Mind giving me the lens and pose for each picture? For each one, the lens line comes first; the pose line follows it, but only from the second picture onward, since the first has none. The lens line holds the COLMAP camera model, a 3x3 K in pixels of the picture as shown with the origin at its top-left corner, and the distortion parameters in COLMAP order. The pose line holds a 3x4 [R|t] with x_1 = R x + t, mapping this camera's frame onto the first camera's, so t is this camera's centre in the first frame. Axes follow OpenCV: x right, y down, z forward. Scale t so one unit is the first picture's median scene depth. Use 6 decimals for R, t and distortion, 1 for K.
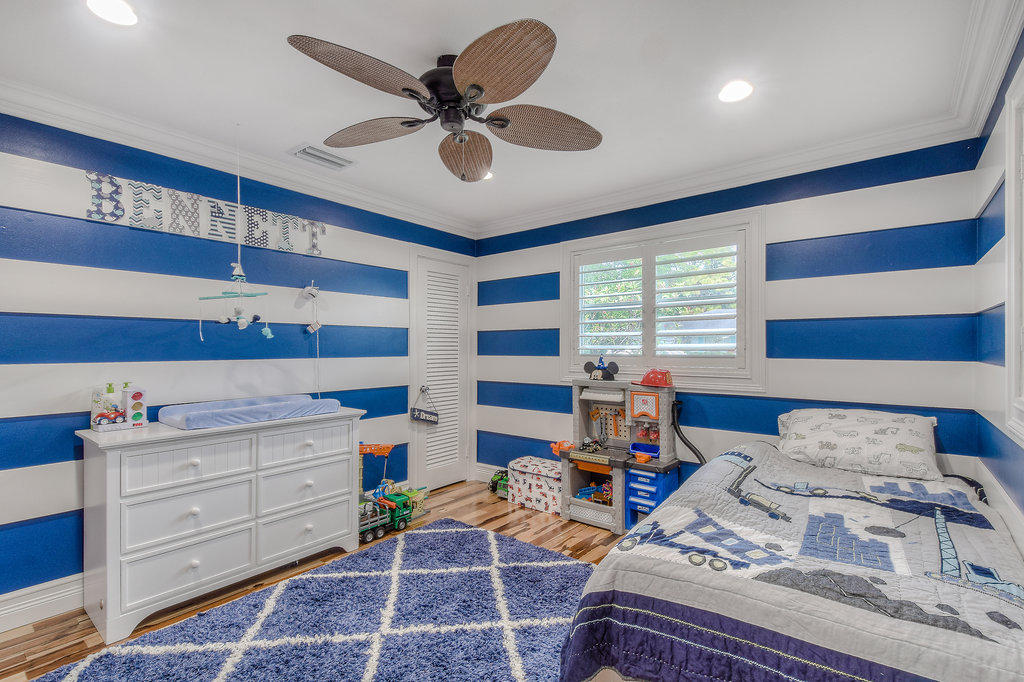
lens RADIAL K [[472.5, 0, 497.0], [0, 472.5, 353.8], [0, 0, 1]] dist [0.032336, 0.000040]
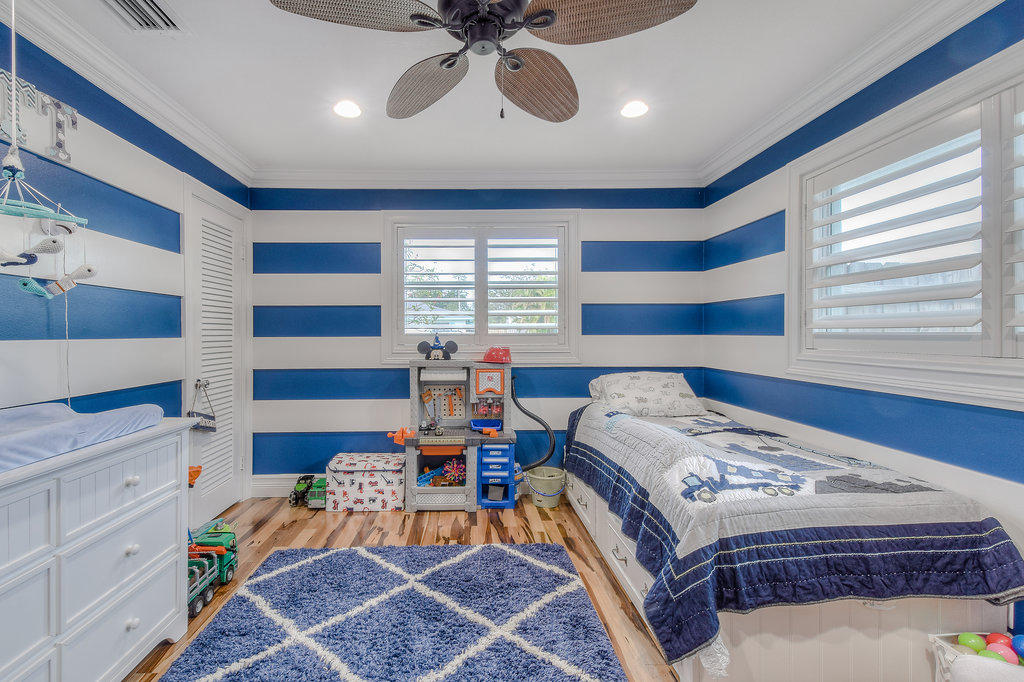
lens RADIAL K [[467.4, 0, 508.9], [0, 467.4, 342.4], [0, 0, 1]] dist [0.040930, -0.028299]
pose [[0.759507, -0.014845, 0.650330, -0.309098], [0.010575, 0.999889, 0.010474, 0.011496], [-0.650414, -0.001078, 0.759580, 0.187152]]
